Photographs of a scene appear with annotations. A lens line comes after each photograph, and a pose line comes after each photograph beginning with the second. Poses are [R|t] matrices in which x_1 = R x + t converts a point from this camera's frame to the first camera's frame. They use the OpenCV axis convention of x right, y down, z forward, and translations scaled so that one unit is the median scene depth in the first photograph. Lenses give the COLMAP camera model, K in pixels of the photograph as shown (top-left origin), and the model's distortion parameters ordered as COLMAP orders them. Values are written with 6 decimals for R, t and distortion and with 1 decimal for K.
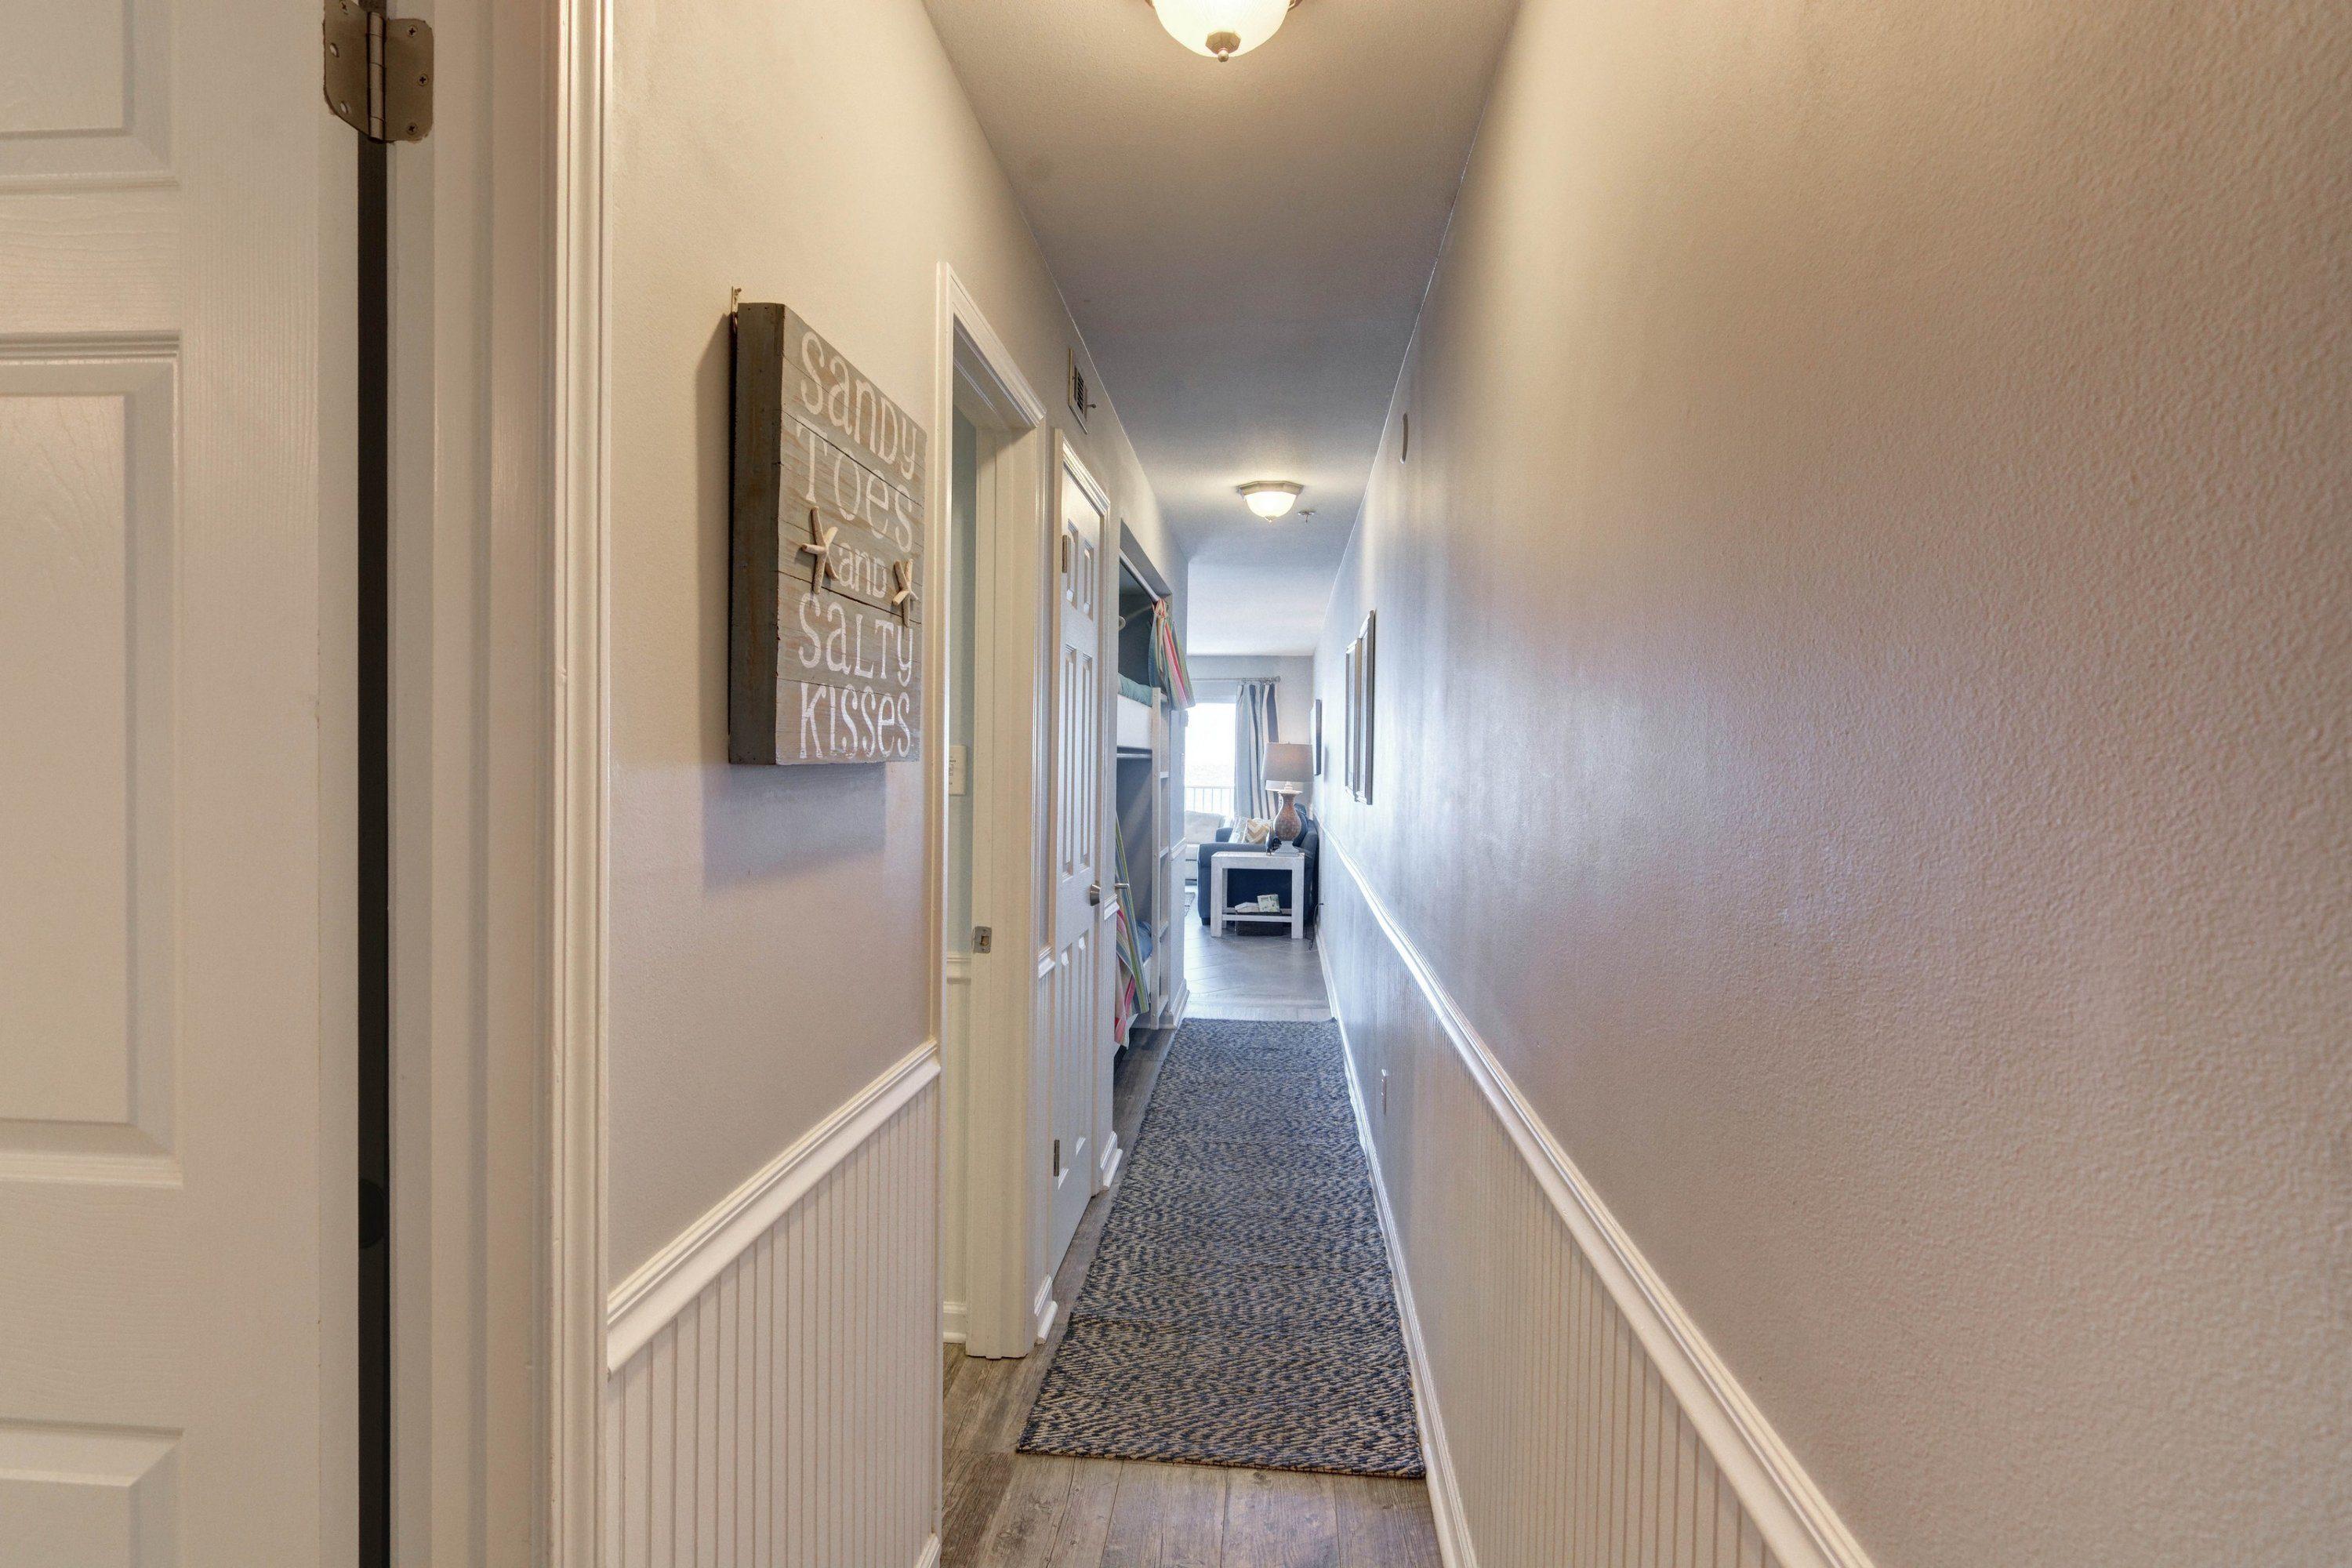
lens RADIAL K [[1130.5, 0, 1175.6], [0, 1130.5, 778.9], [0, 0, 1]] dist [0.001813, -0.002829]
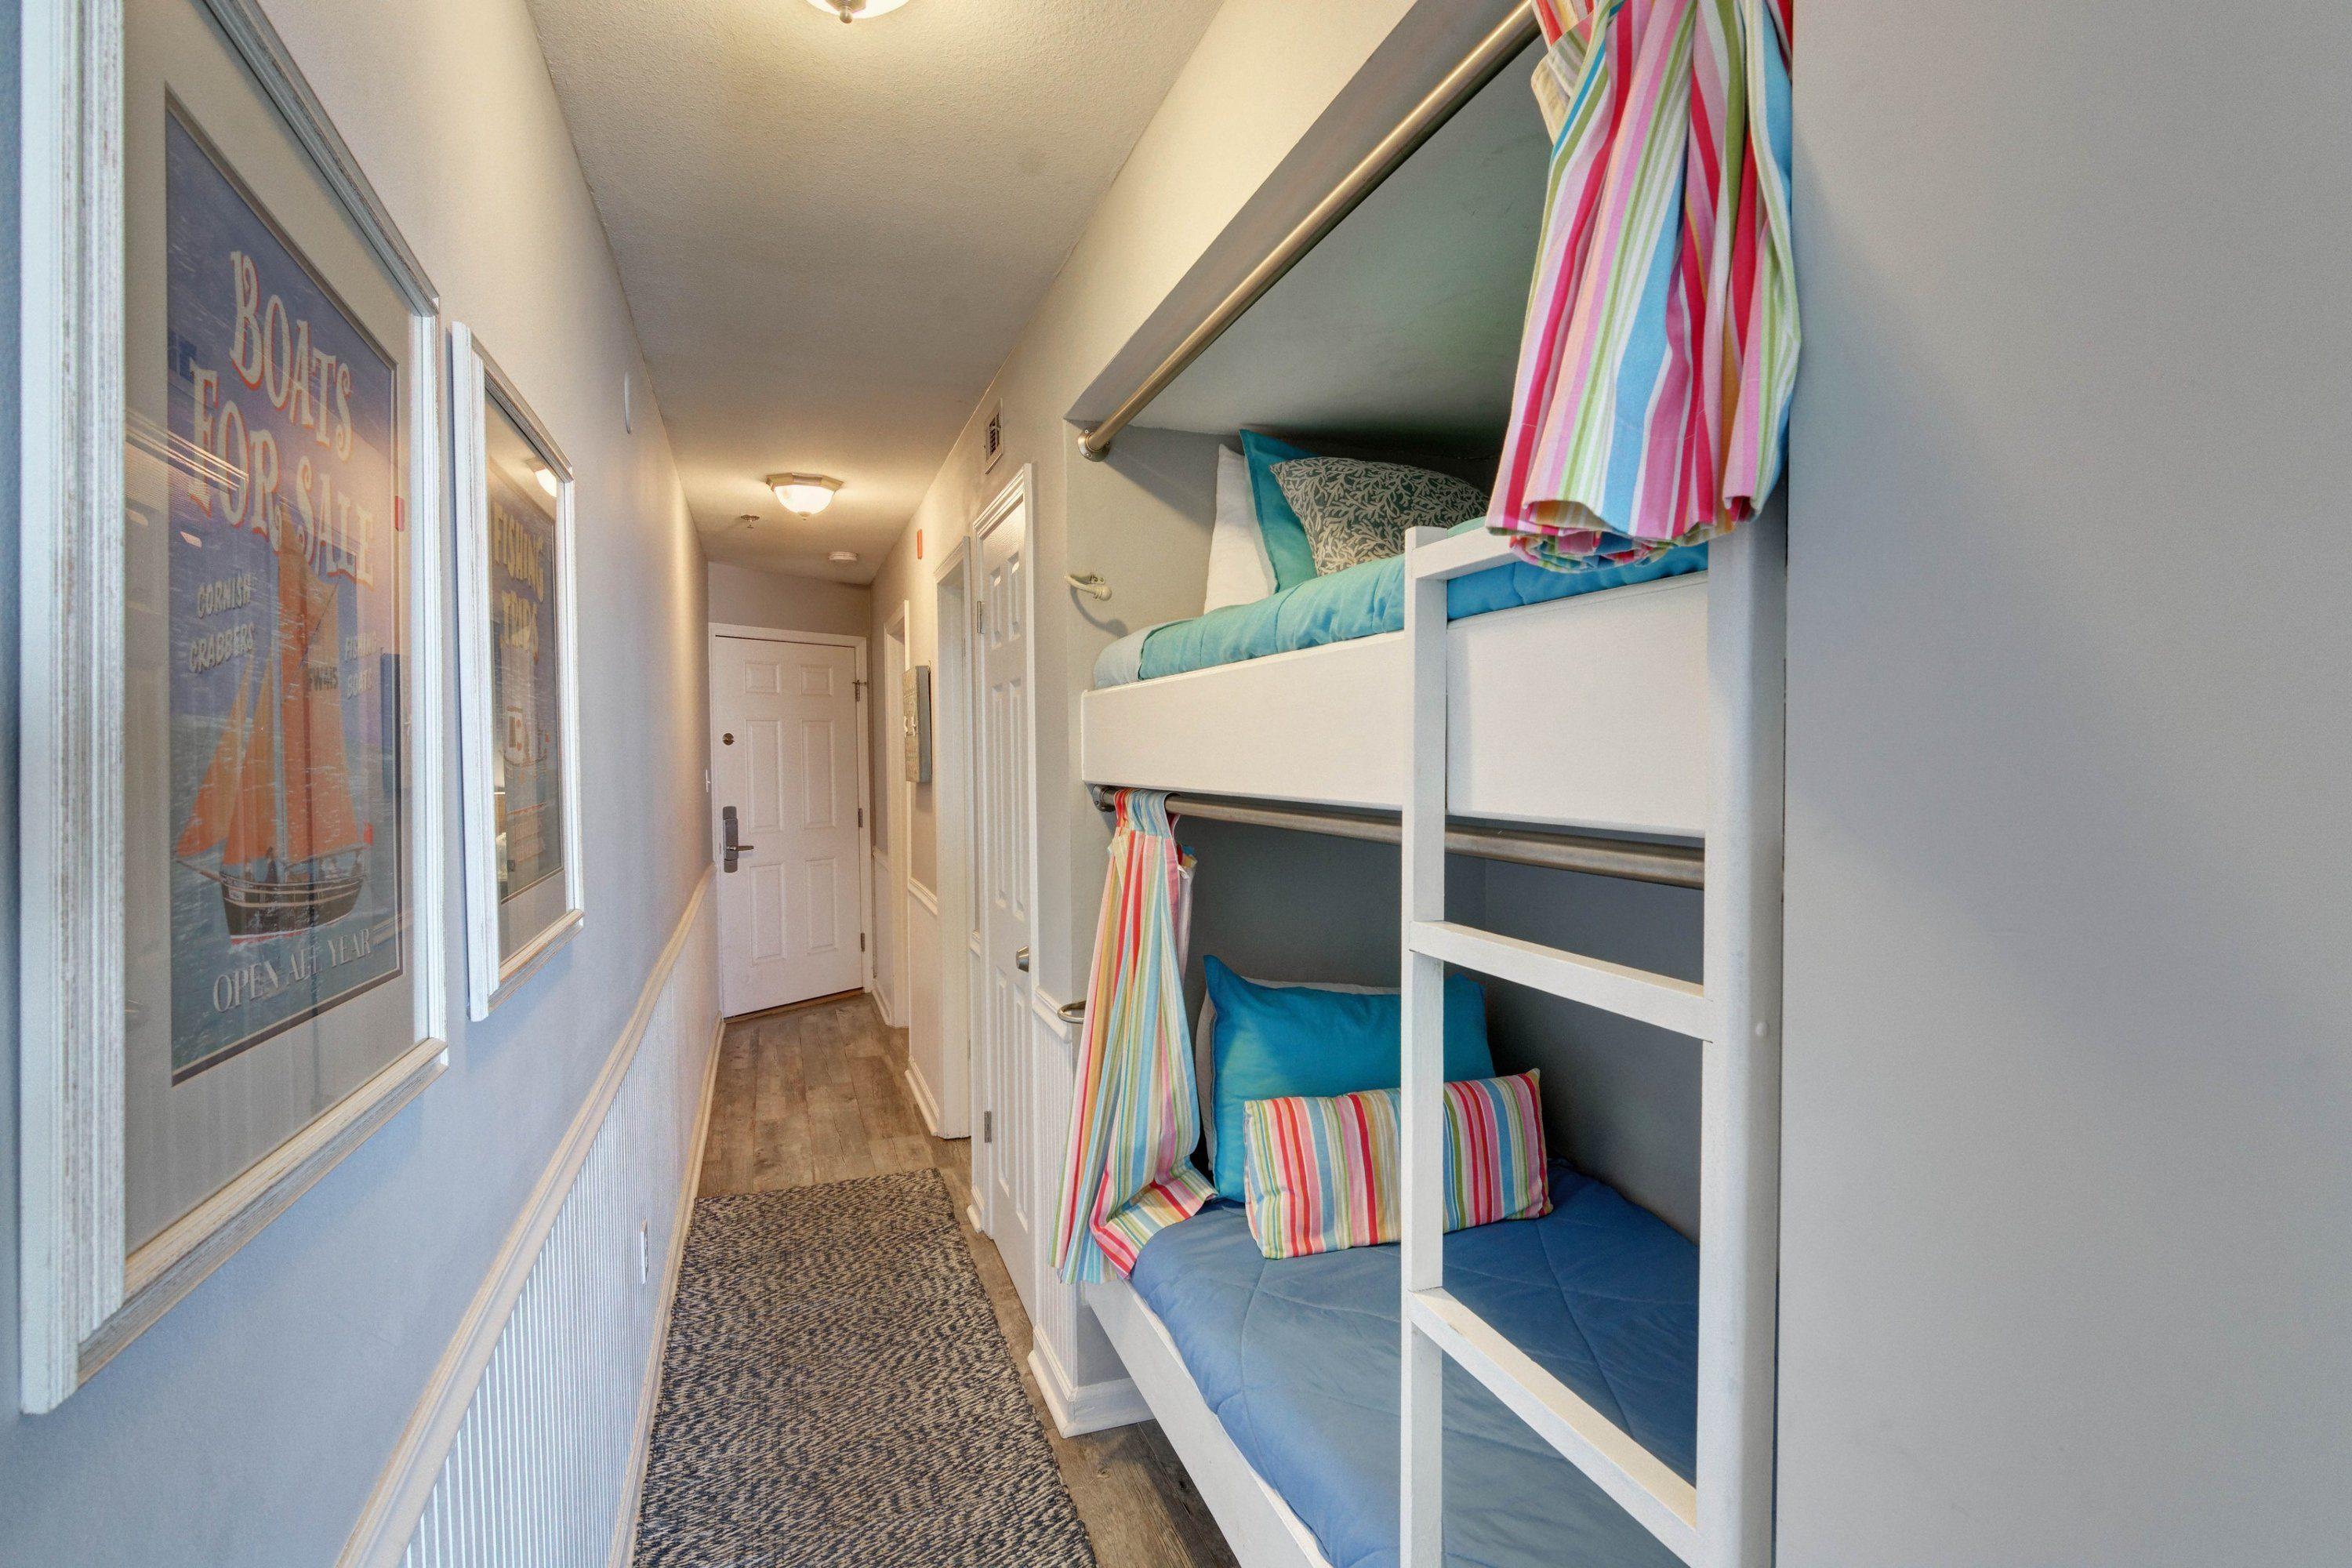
lens RADIAL K [[1130.5, 0, 1168.0], [0, 1130.5, 781.0], [0, 0, 1]] dist [0.001813, -0.002829]
pose [[-0.908265, -0.002888, -0.418386, 0.210099], [-0.018340, 0.999290, 0.032918, -0.066525], [0.417994, 0.037571, -0.907673, 2.054261]]
